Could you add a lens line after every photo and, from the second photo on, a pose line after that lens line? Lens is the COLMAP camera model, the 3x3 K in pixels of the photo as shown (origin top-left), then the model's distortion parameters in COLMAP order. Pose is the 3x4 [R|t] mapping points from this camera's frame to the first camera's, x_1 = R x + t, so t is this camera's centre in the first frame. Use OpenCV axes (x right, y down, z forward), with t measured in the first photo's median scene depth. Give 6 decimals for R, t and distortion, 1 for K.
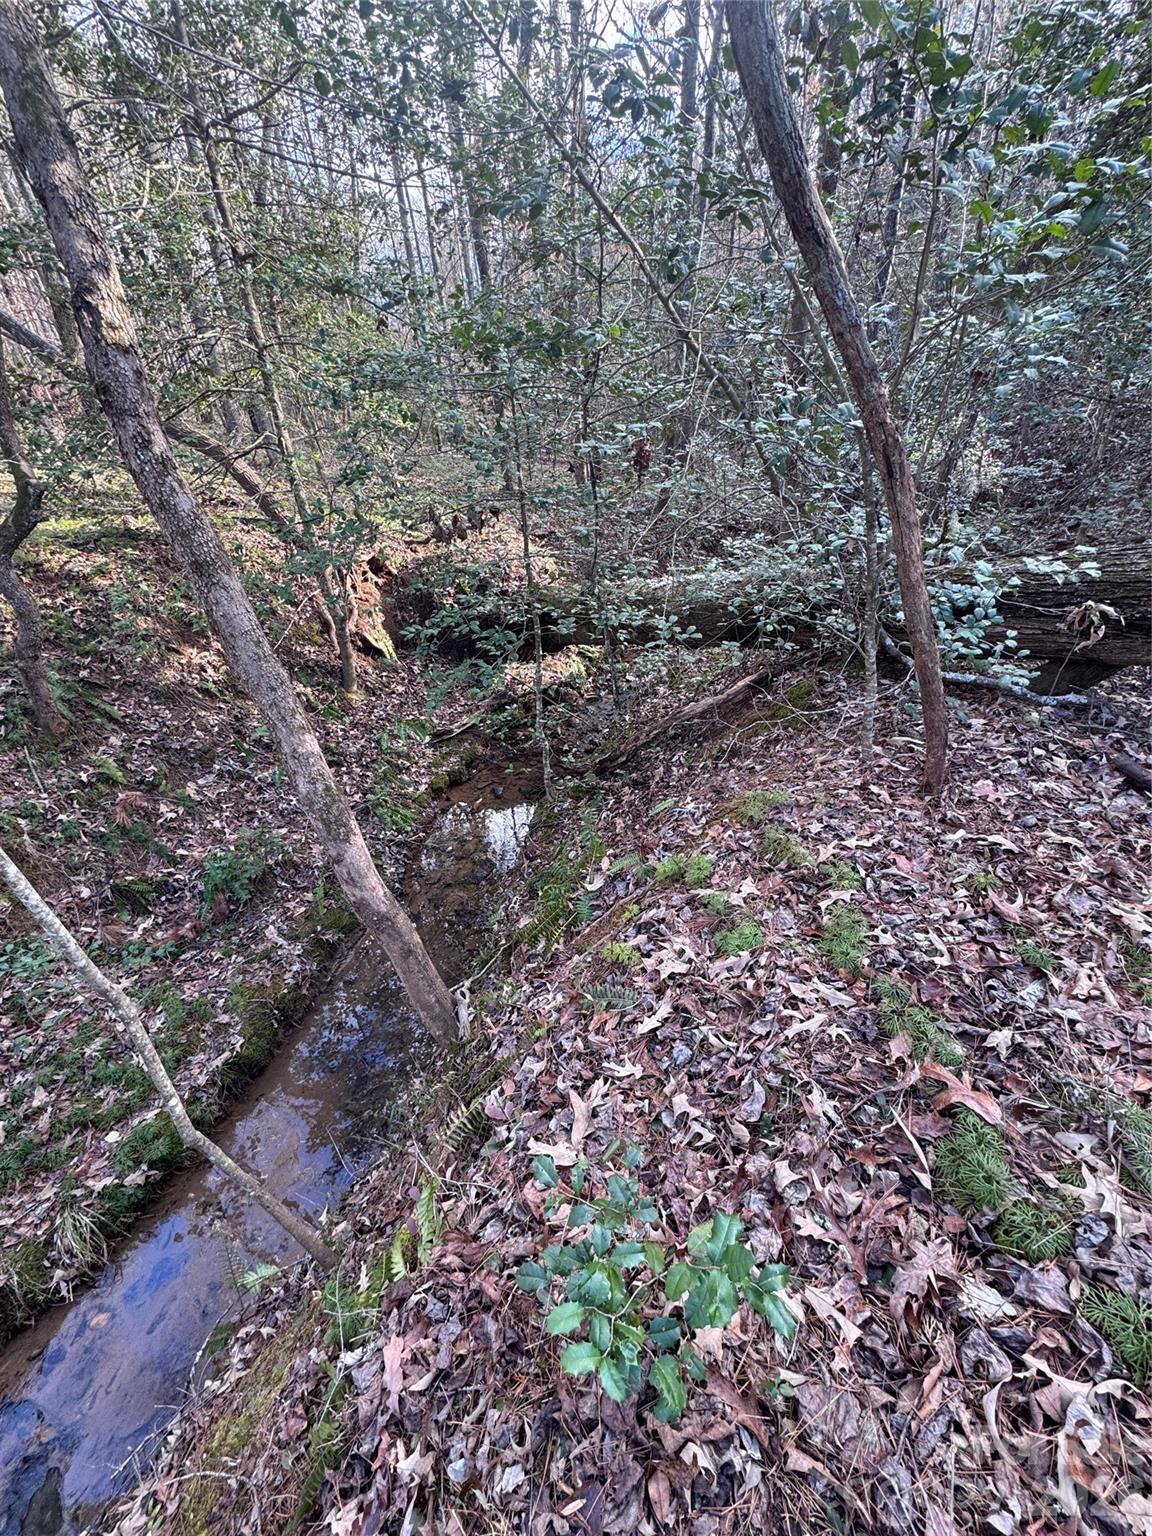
lens RADIAL K [[606.4, 0, 576.1], [0, 606.4, 768.1], [0, 0, 1]] dist [-0.000839, 0.000300]
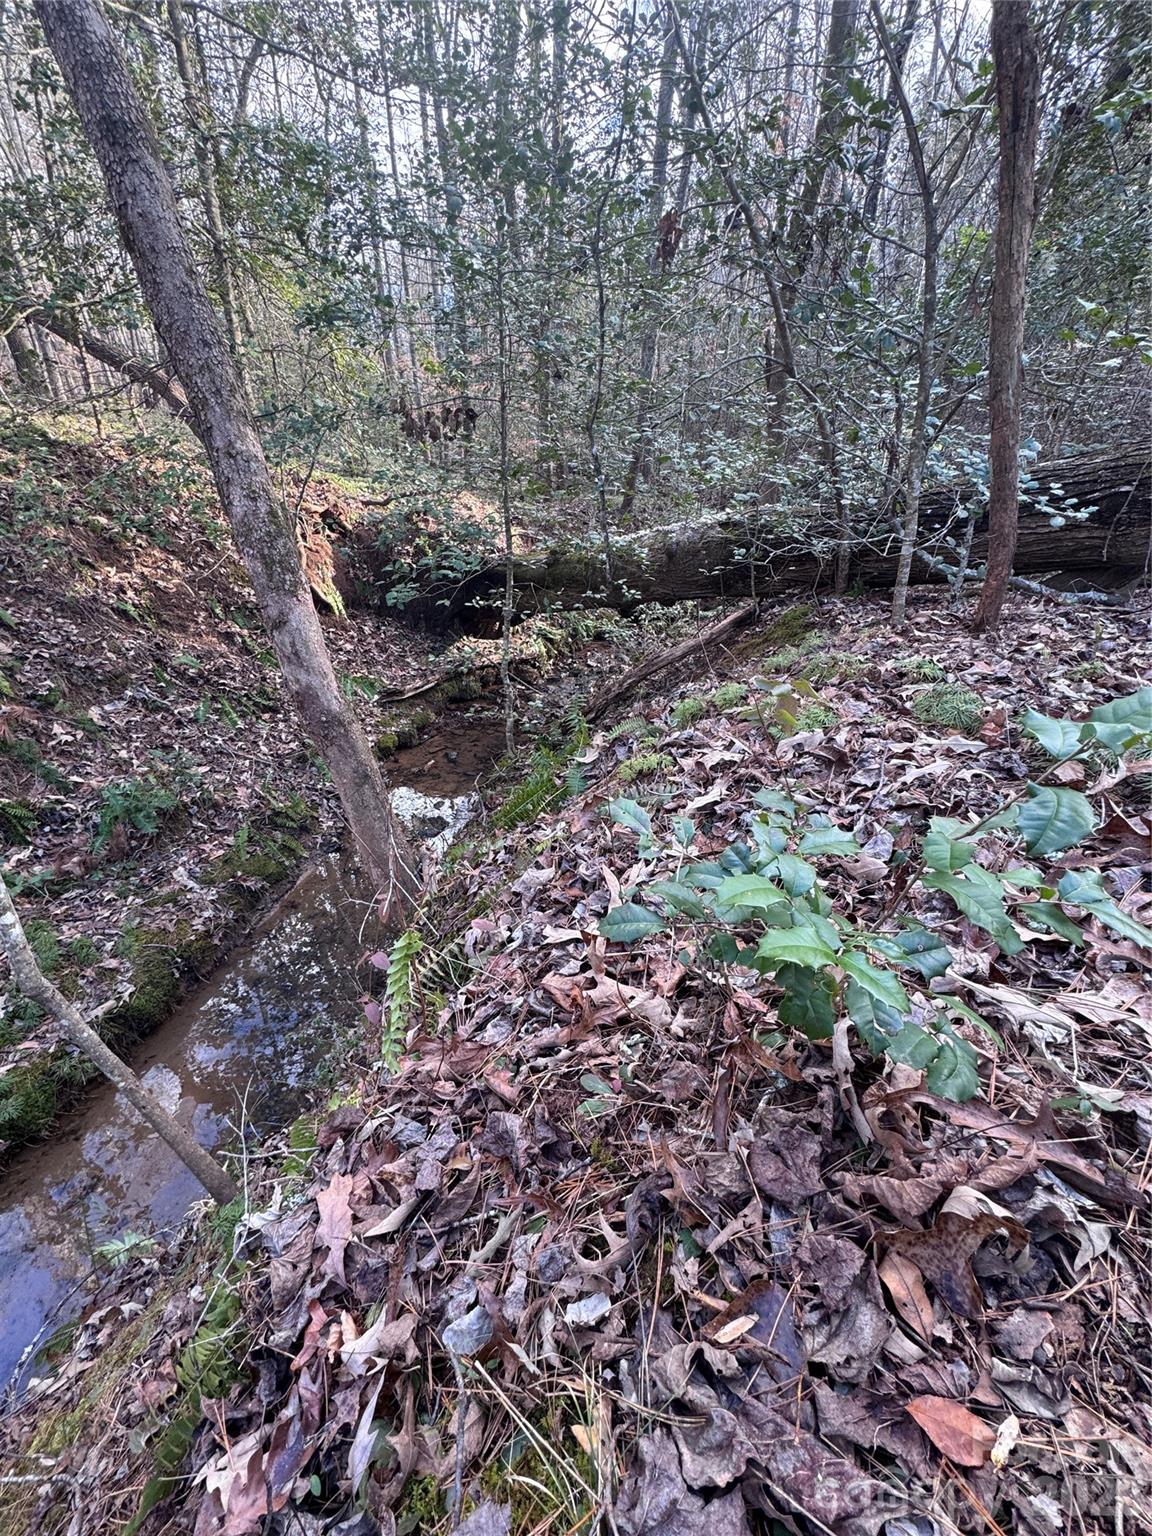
lens RADIAL K [[606.4, 0, 576.2], [0, 606.4, 768.1], [0, 0, 1]] dist [-0.000839, 0.000300]
pose [[0.994641, 0.044636, 0.093263, -0.067283], [-0.039274, 0.997511, -0.058558, 0.274734], [-0.095644, 0.054581, 0.993918, 0.172379]]
